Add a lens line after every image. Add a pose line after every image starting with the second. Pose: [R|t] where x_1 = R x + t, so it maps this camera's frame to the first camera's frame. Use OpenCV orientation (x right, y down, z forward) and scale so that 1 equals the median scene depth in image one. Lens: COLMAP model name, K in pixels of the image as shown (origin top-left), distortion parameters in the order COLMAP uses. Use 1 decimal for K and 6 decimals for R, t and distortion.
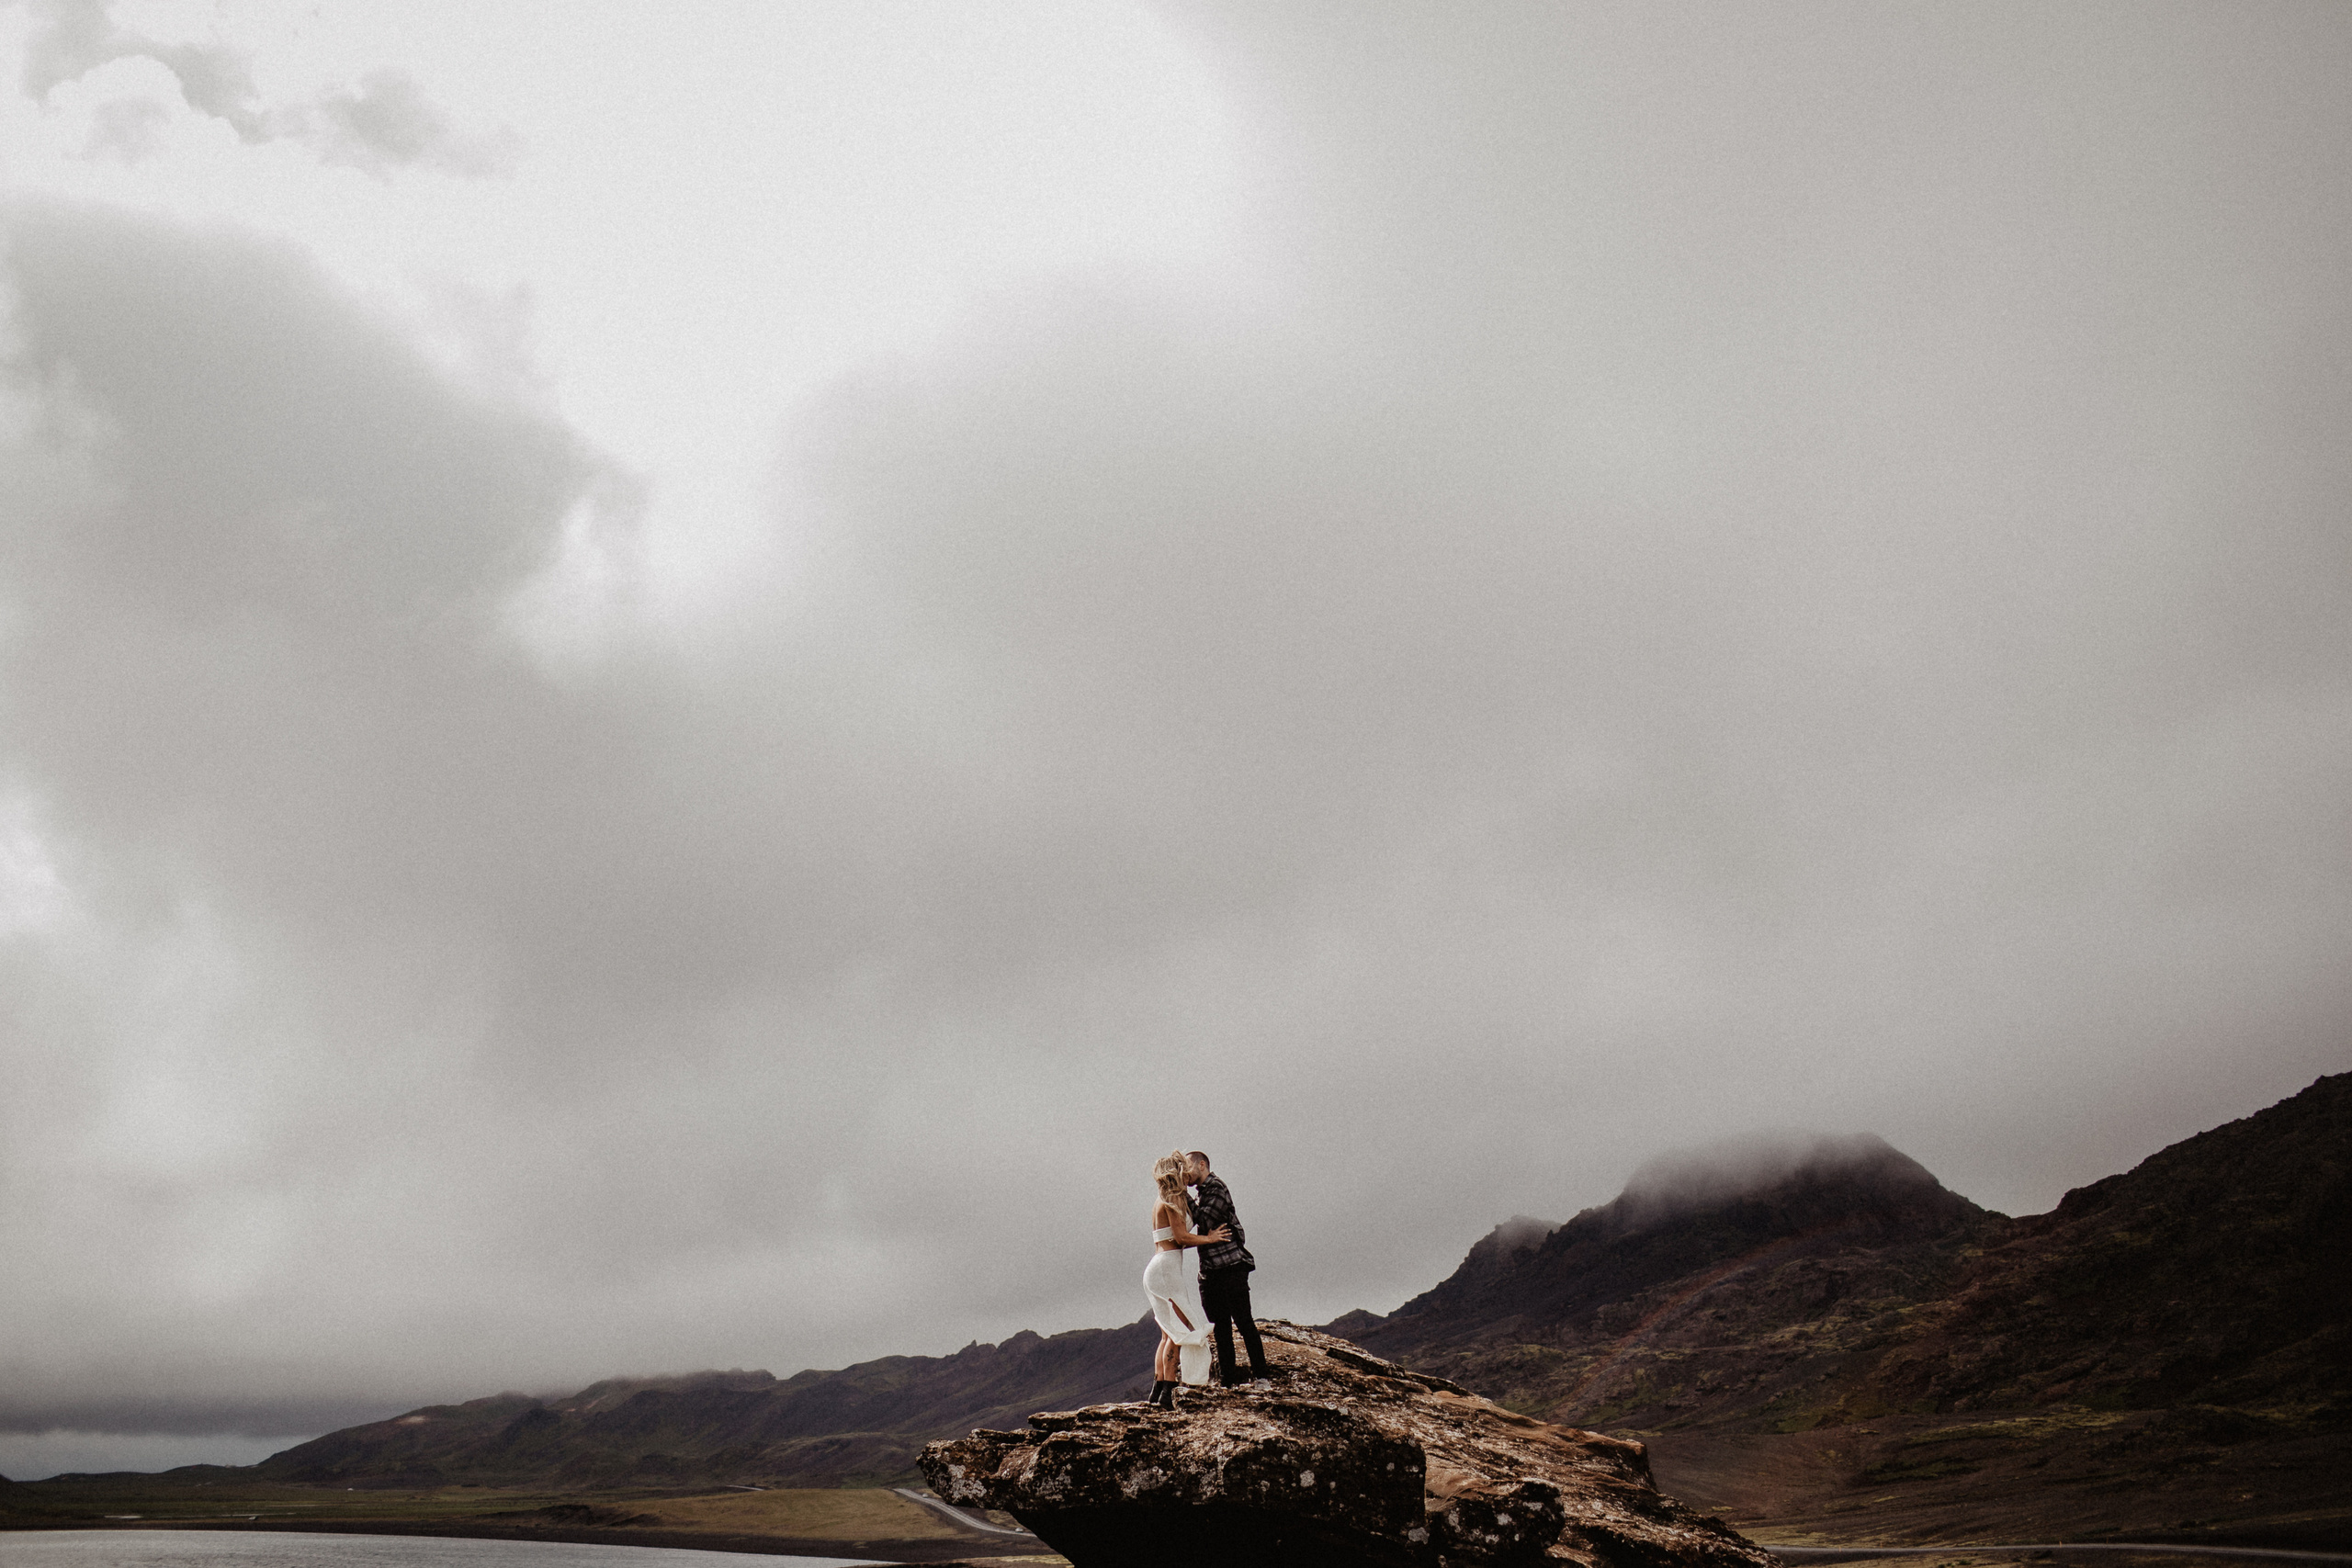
lens RADIAL K [[2432.6, 0, 1080.2], [0, 2432.6, 719.3], [0, 0, 1]] dist [-0.102432, 0.123722]
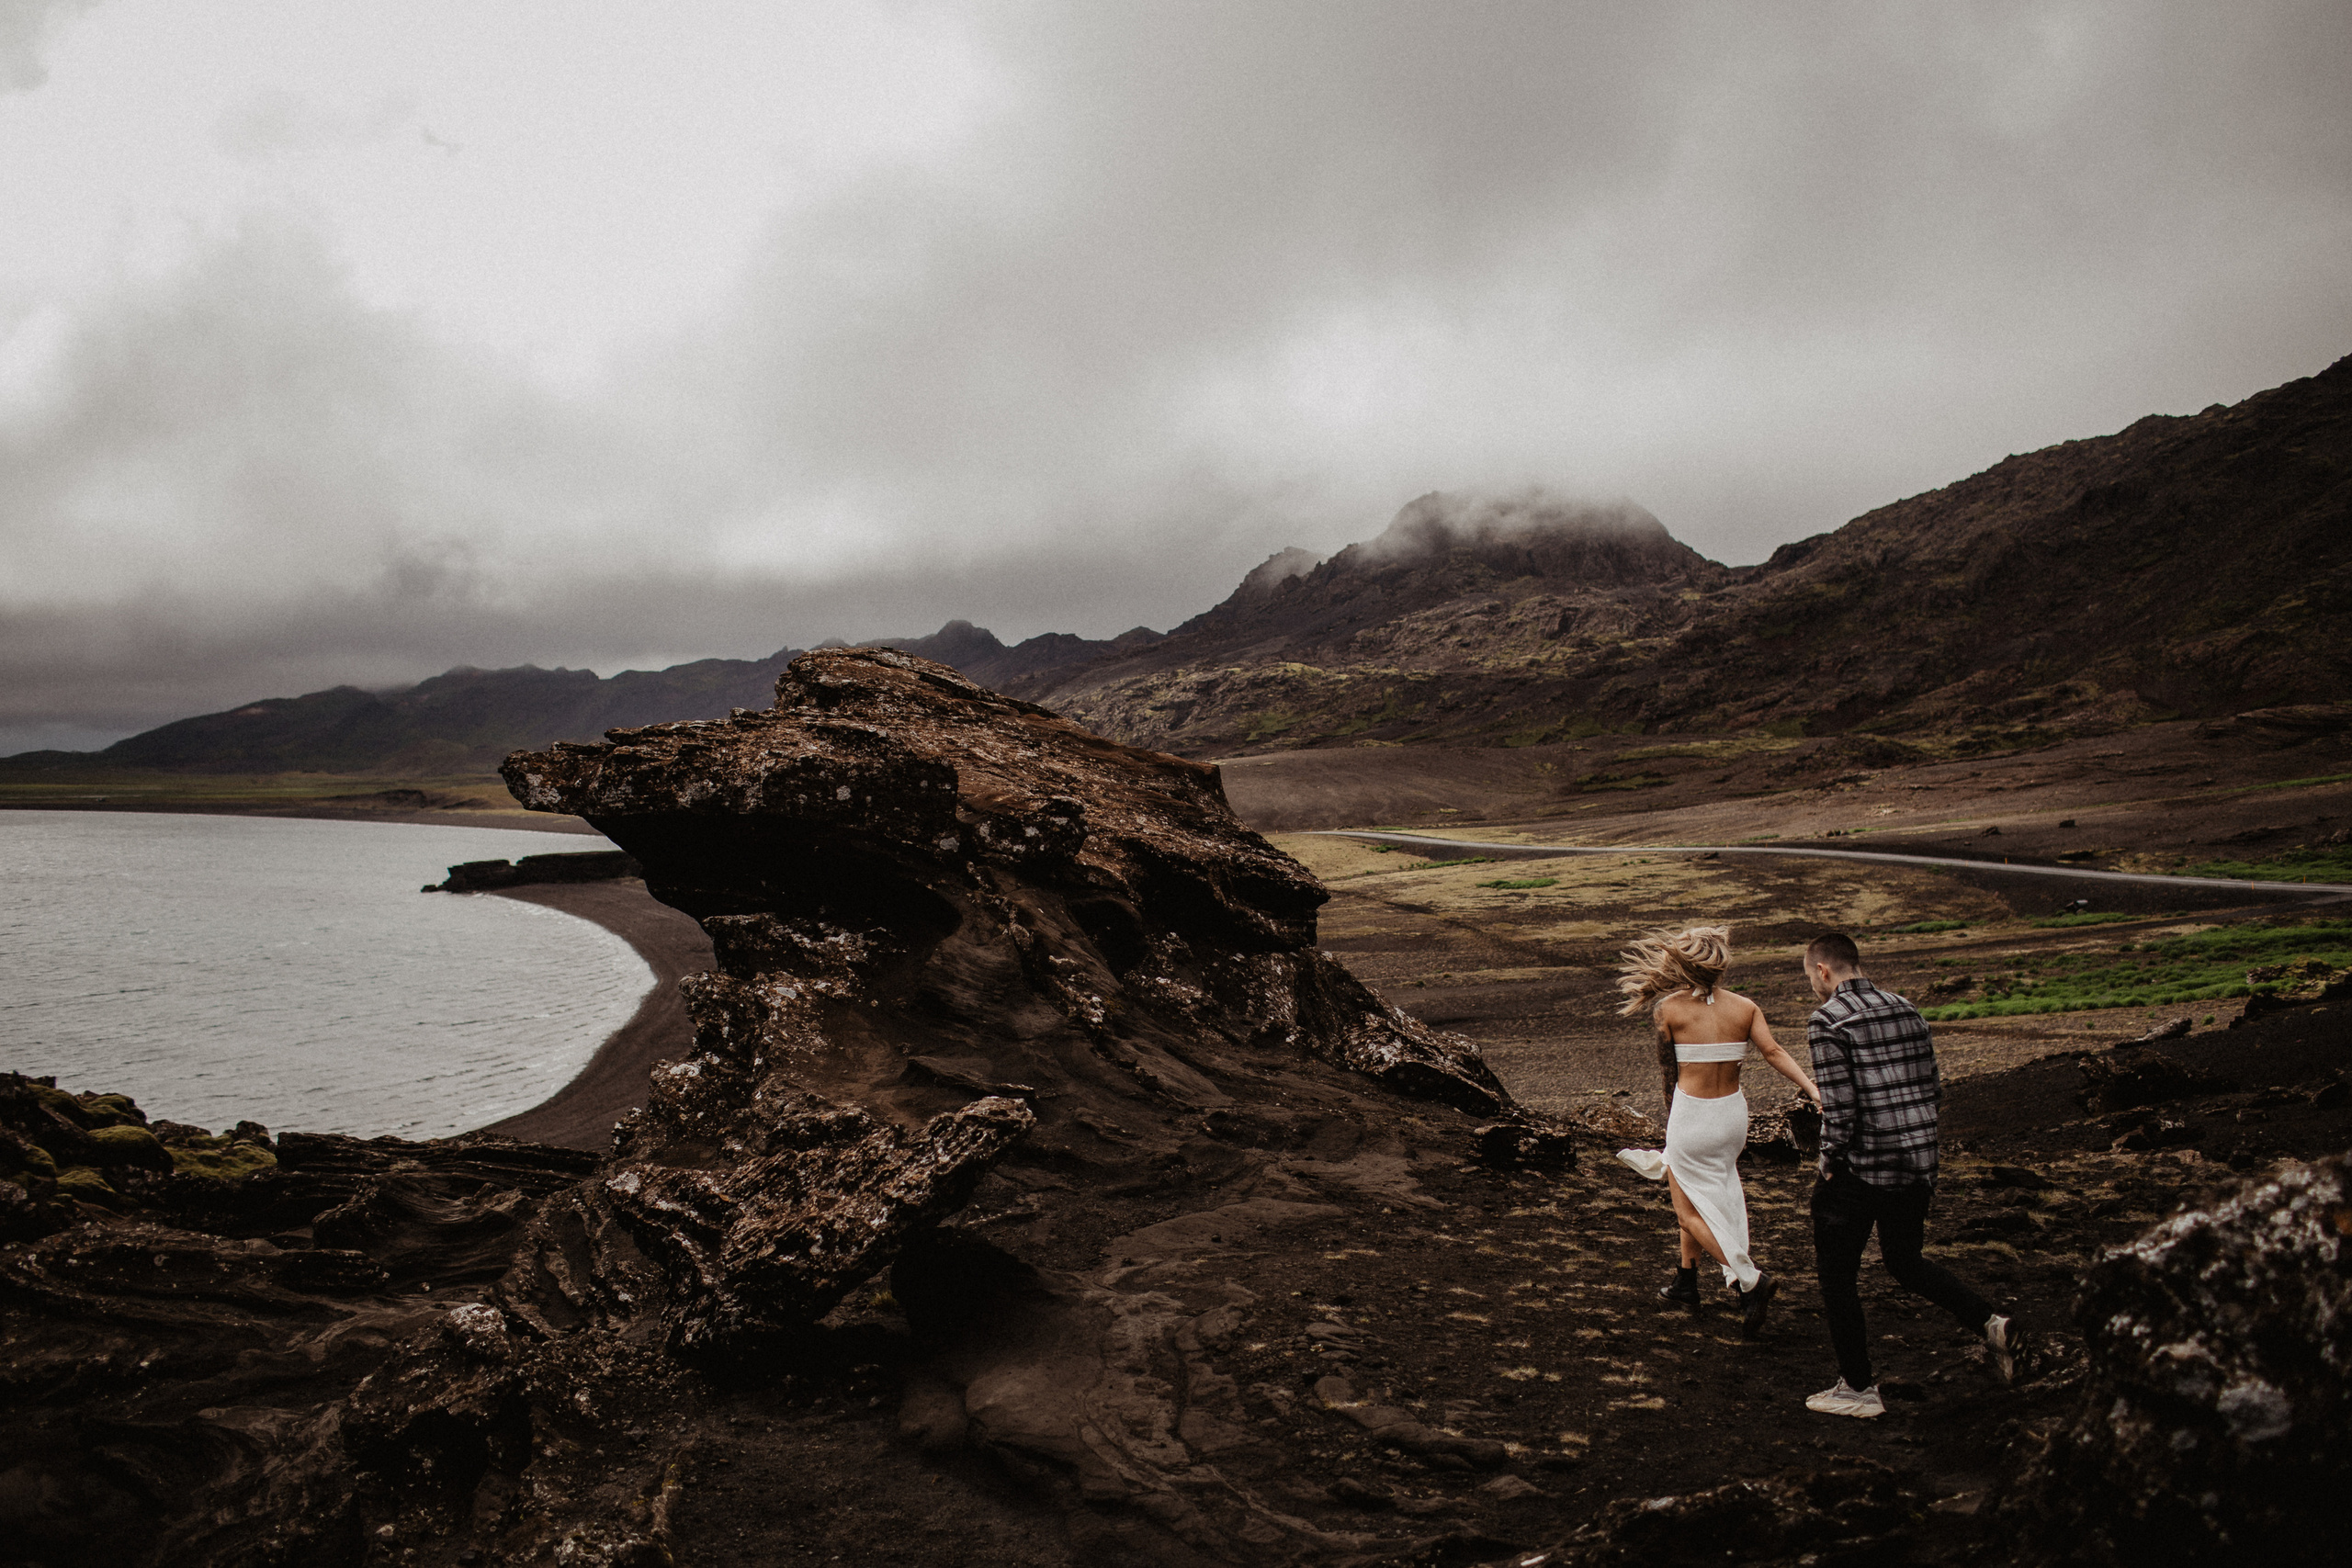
lens RADIAL K [[2286.2, 0, 1184.8], [0, 2286.2, 782.2], [0, 0, 1]] dist [-0.098465, 0.109799]
pose [[0.991257, 0.016713, 0.130880, 0.095414], [-0.055698, 0.952233, 0.300249, -0.007962], [-0.119611, -0.304913, 0.944839, 0.002904]]
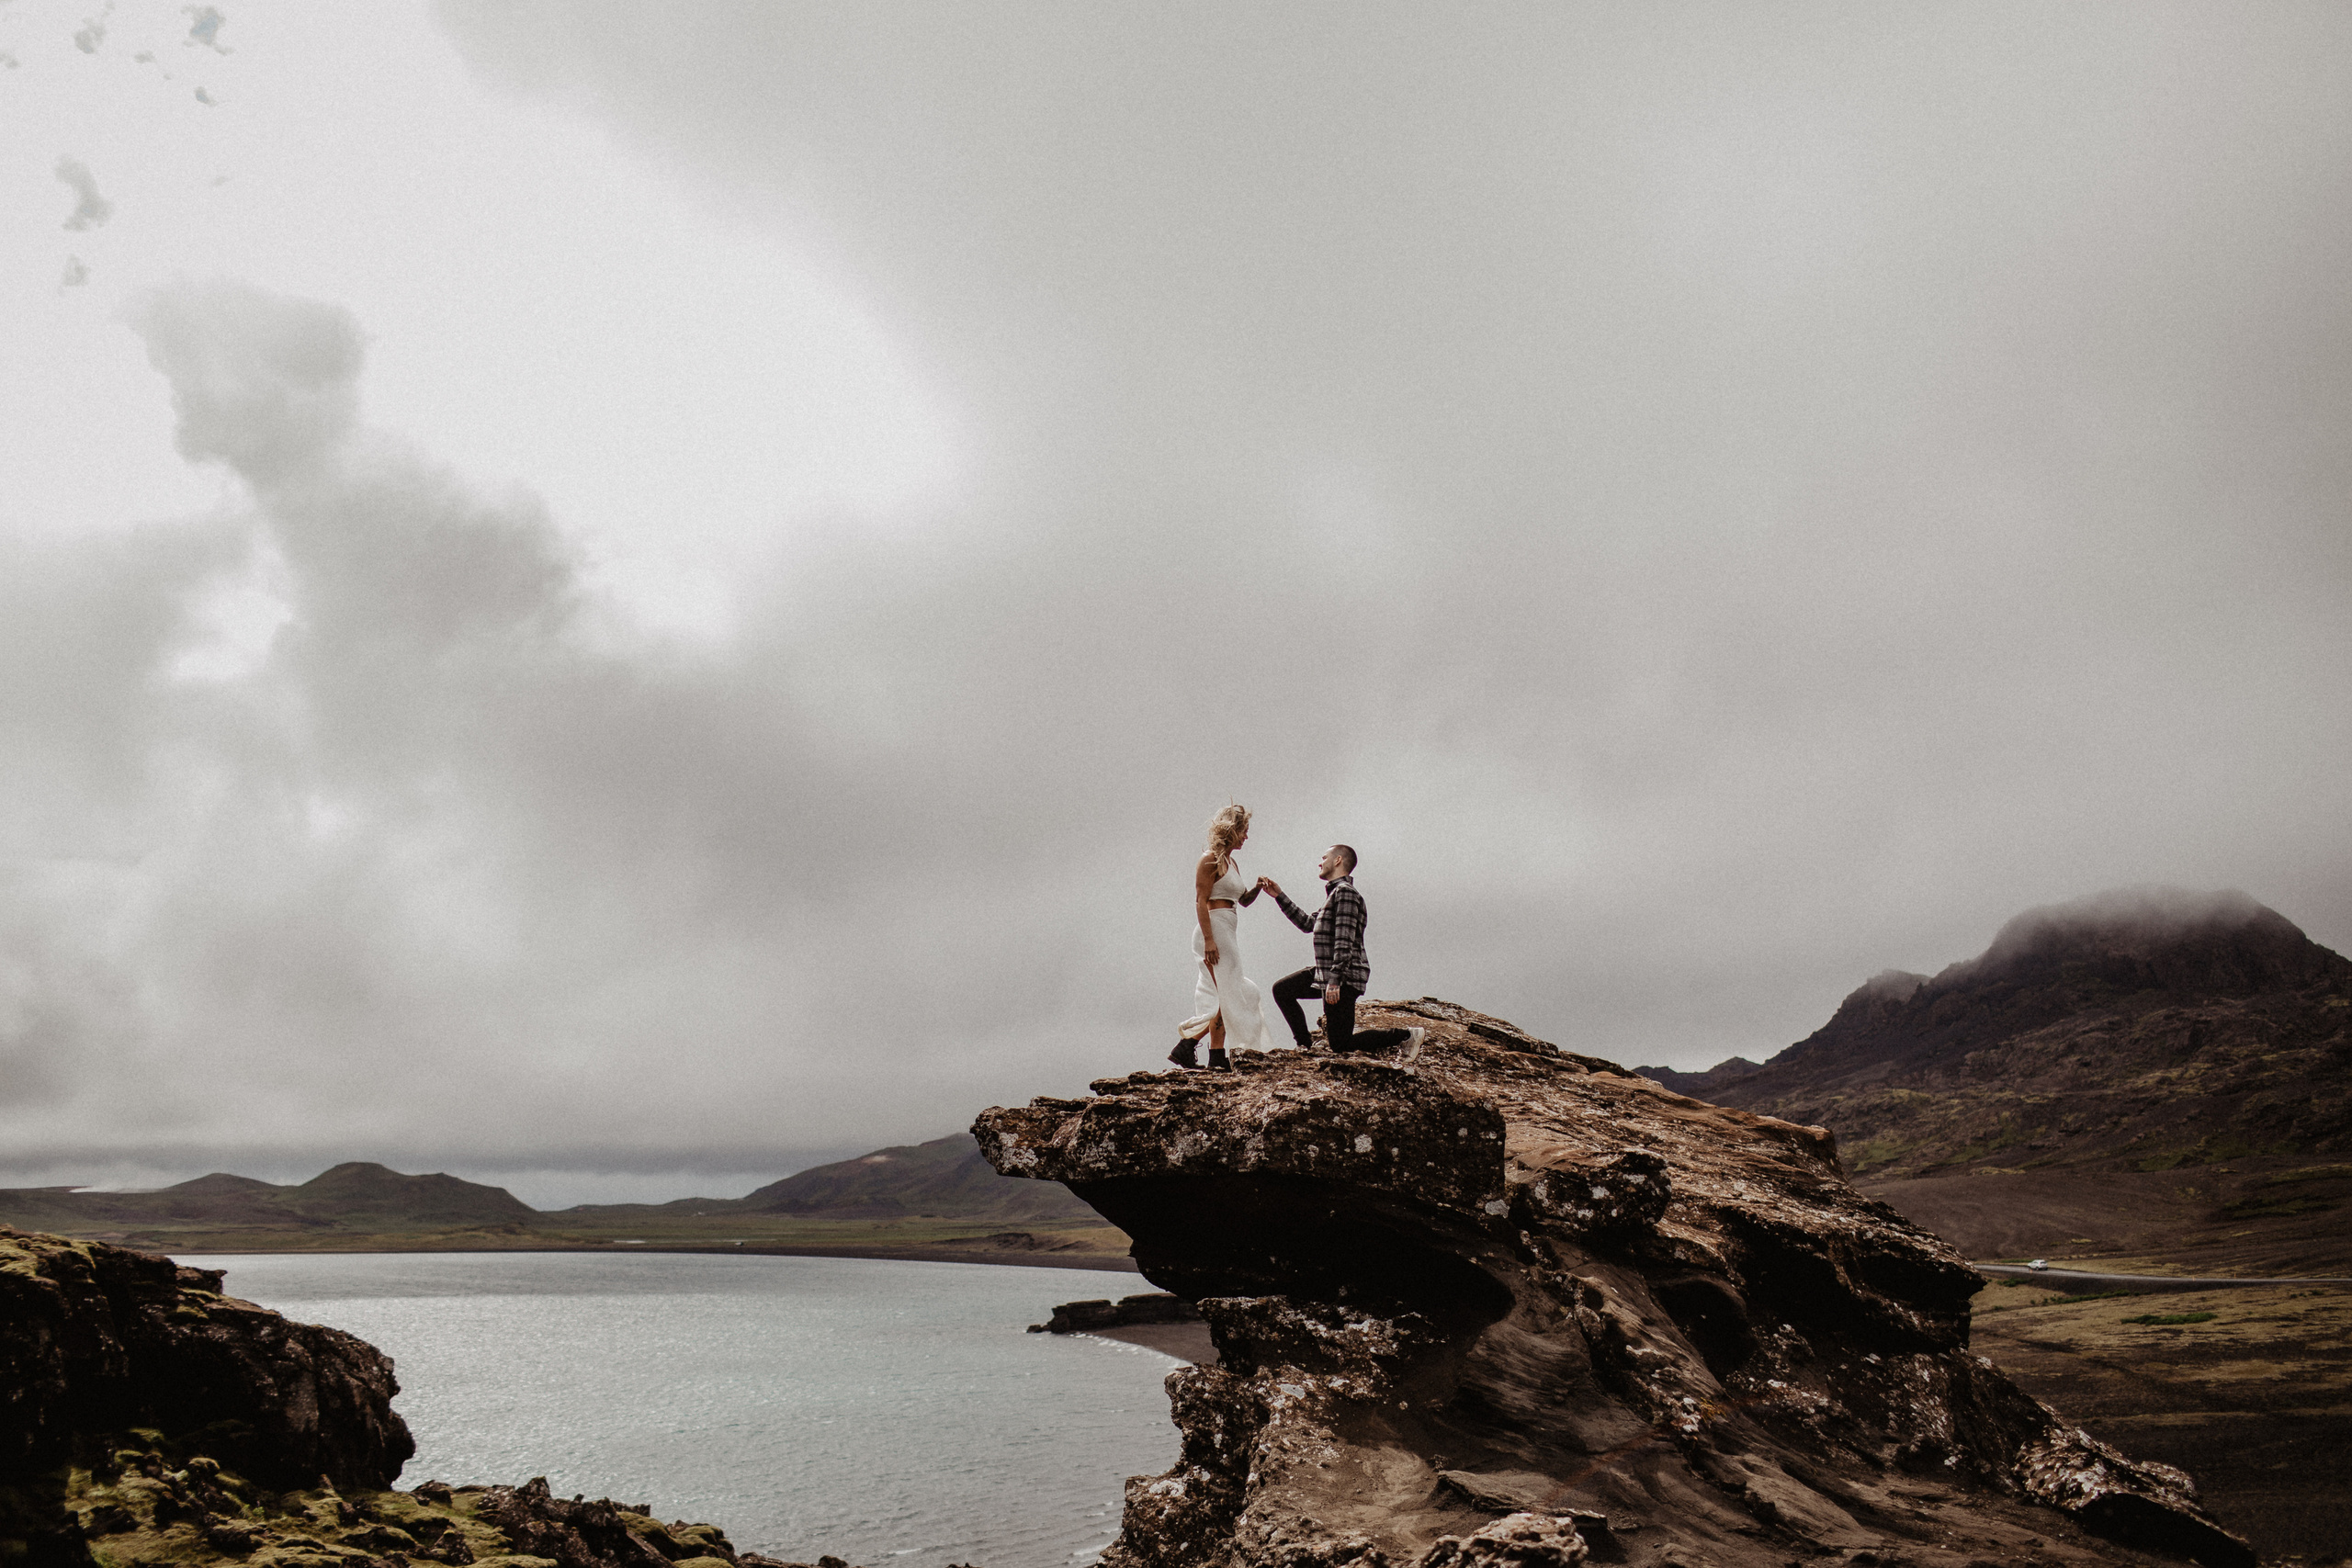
lens RADIAL K [[2267.8, 0, 1177.8], [0, 2267.8, 783.2], [0, 0, 1]] dist [-0.103641, 0.127726]
pose [[0.991445, -0.017336, -0.129368, 0.116237], [0.032460, 0.992750, 0.115728, 0.070916], [0.126424, -0.118937, 0.984820, 0.154966]]
